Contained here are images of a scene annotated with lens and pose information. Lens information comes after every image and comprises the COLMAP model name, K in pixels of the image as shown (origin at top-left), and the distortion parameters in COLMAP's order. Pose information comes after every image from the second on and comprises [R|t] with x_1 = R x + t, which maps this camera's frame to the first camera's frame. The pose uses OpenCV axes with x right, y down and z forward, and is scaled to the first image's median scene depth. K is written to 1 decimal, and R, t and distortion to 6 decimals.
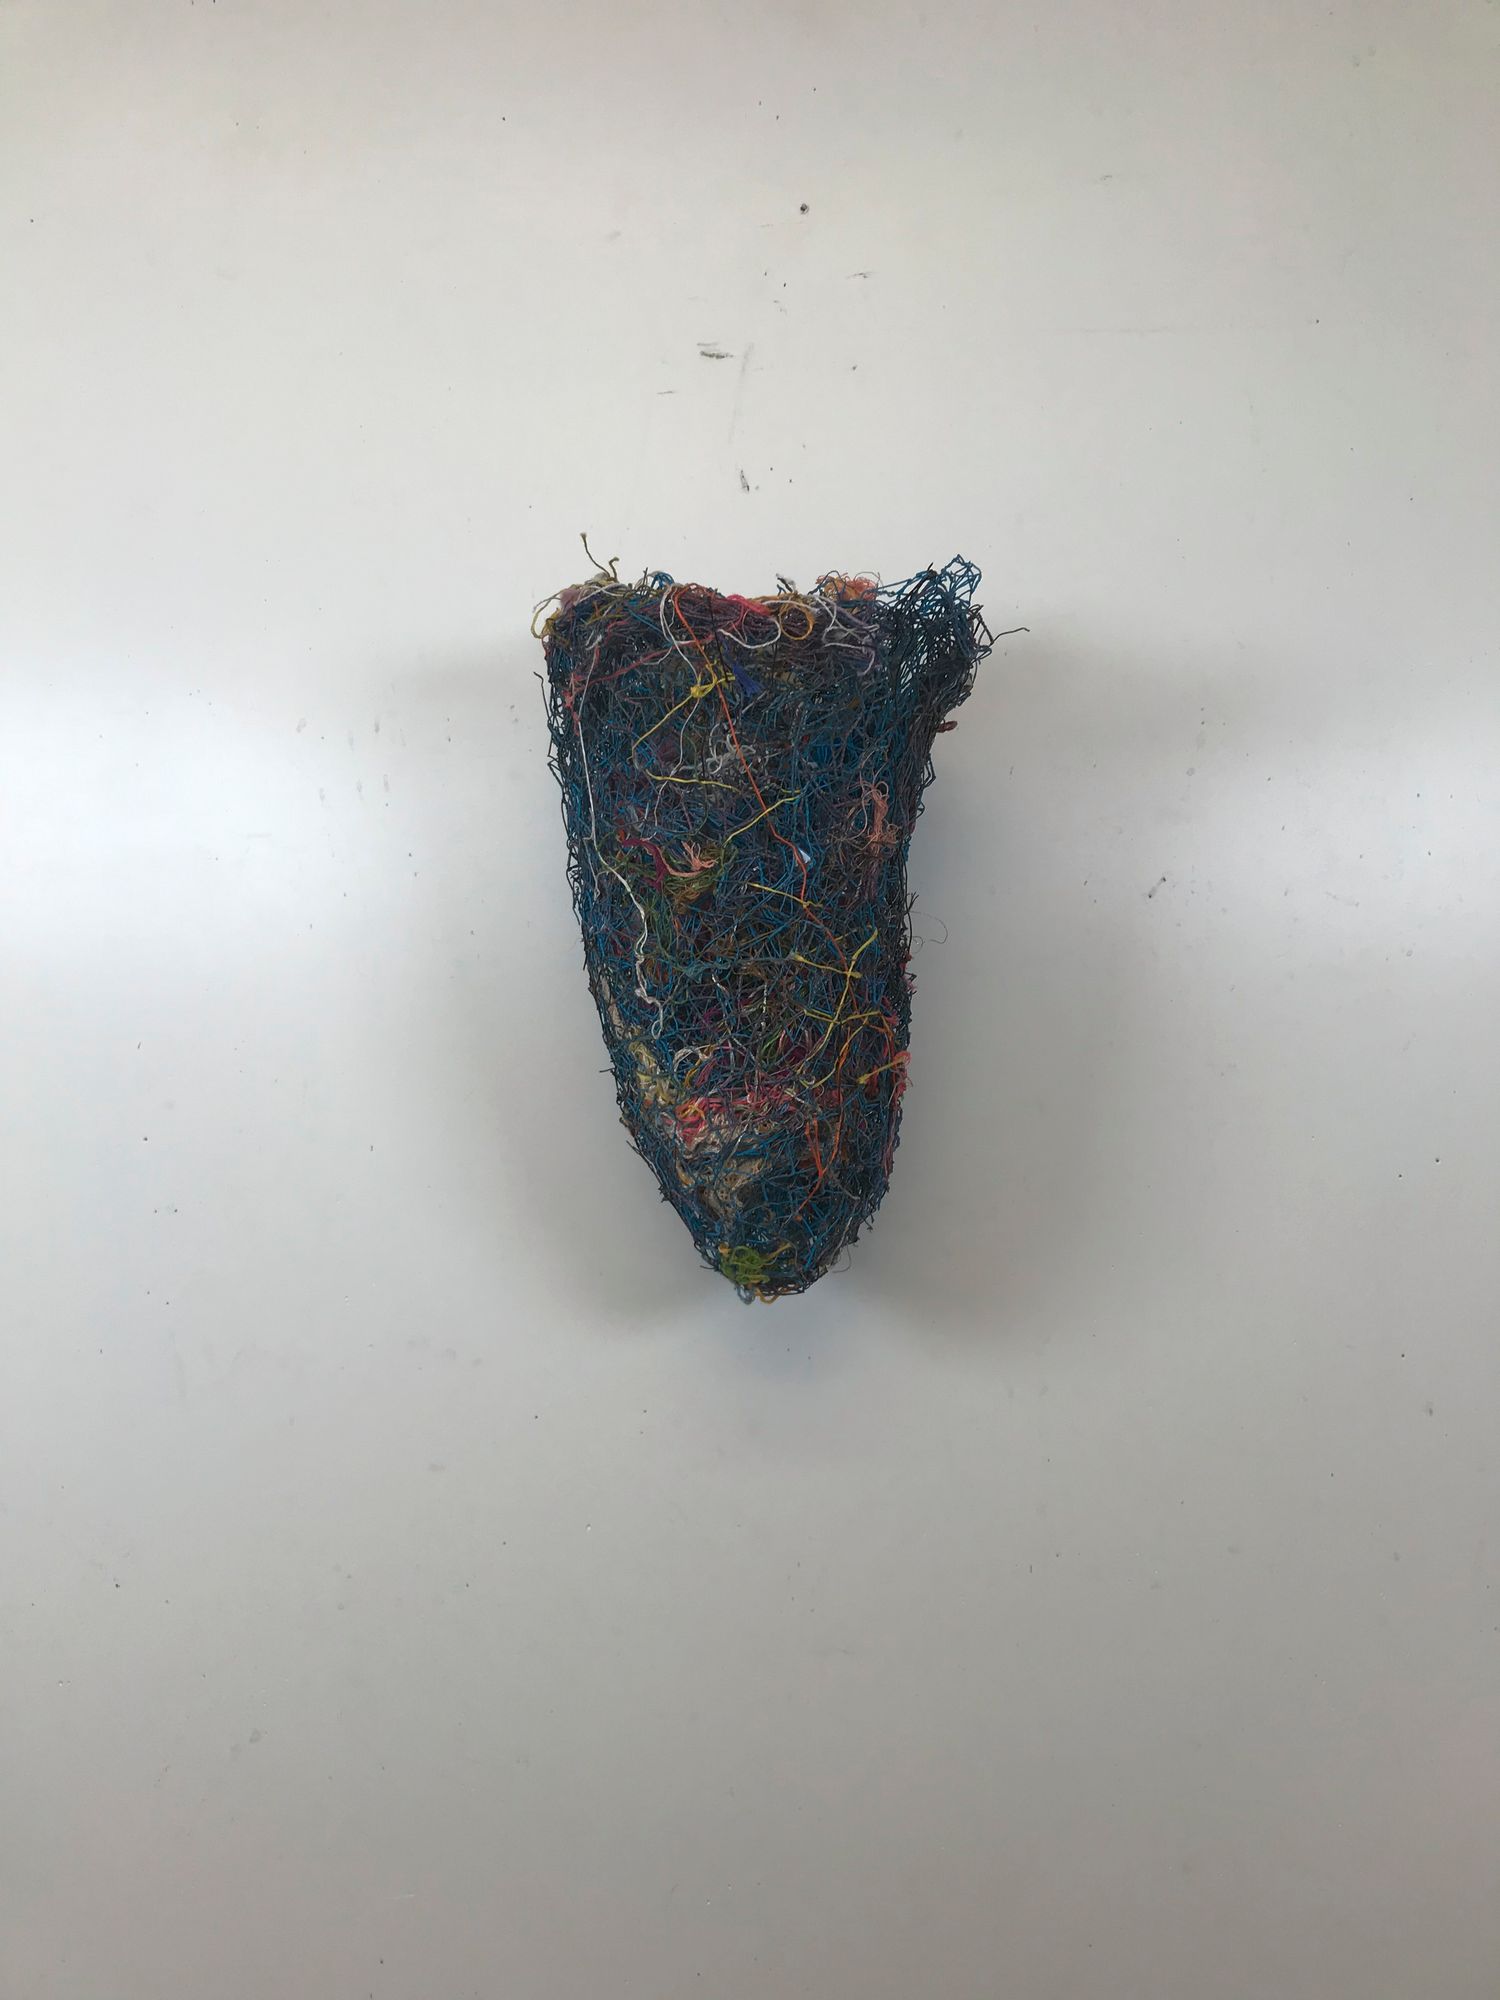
lens RADIAL K [[1686.3, 0, 750.0], [0, 1686.3, 1000.0], [0, 0, 1]] dist [-0.053877, 0.061201]
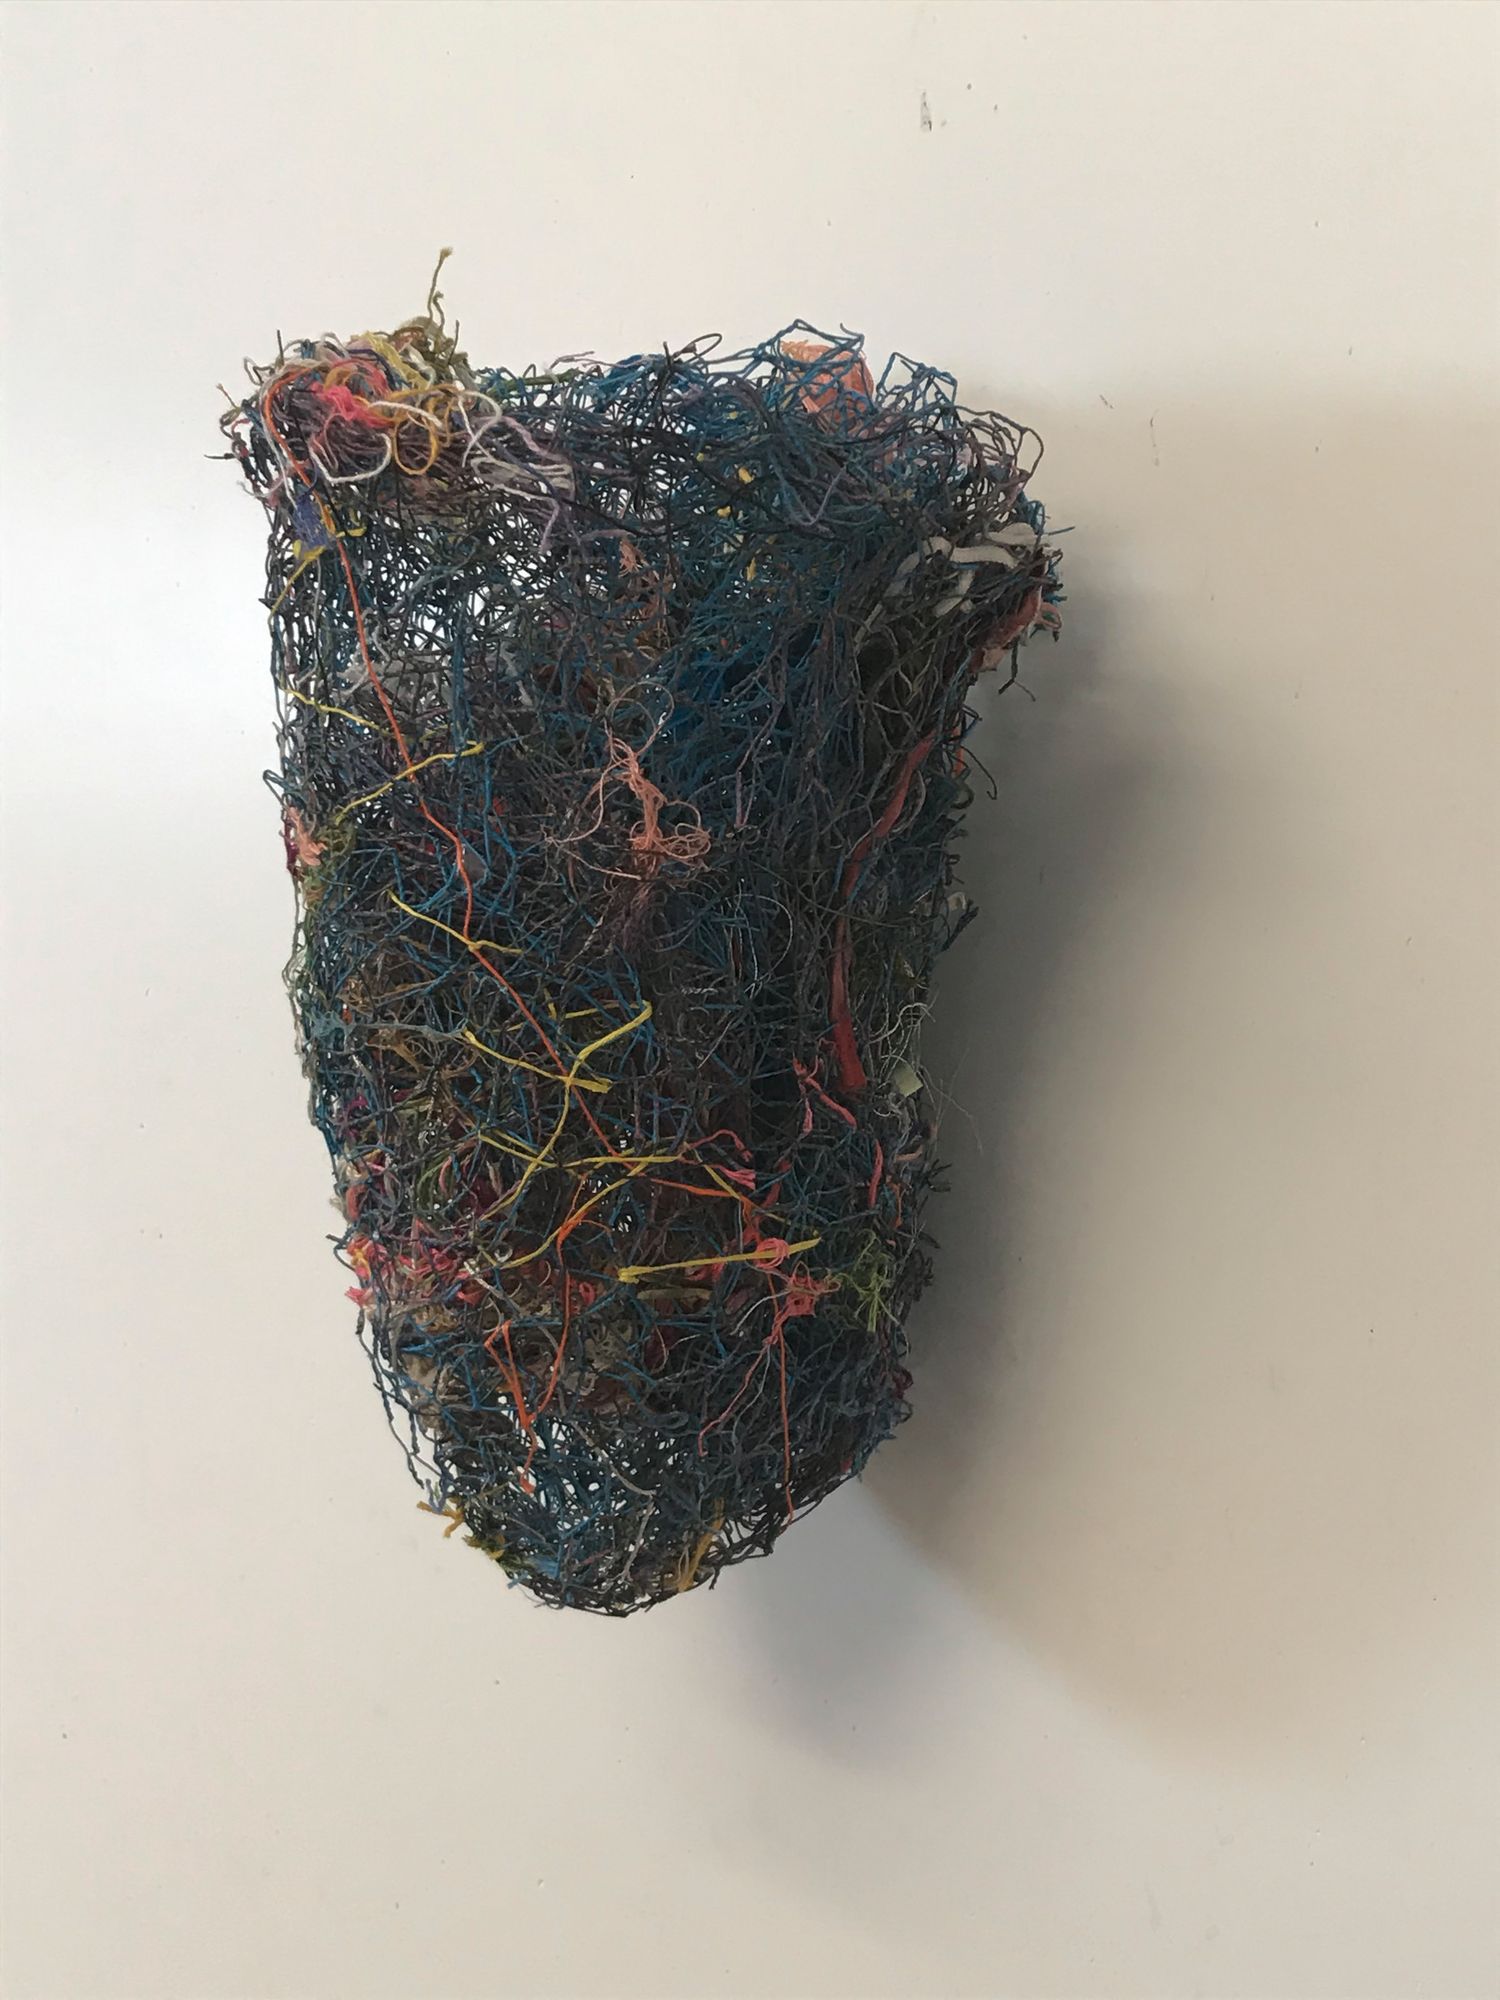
lens RADIAL K [[2907.2, 0, 750.0], [0, 2907.2, 1000.0], [0, 0, 1]] dist [0.021480, 0.022625]
pose [[0.808098, 0.179102, -0.561160, 0.625864], [-0.144592, 0.983821, 0.105780, -0.148747], [0.571026, -0.004341, 0.820920, 0.257561]]
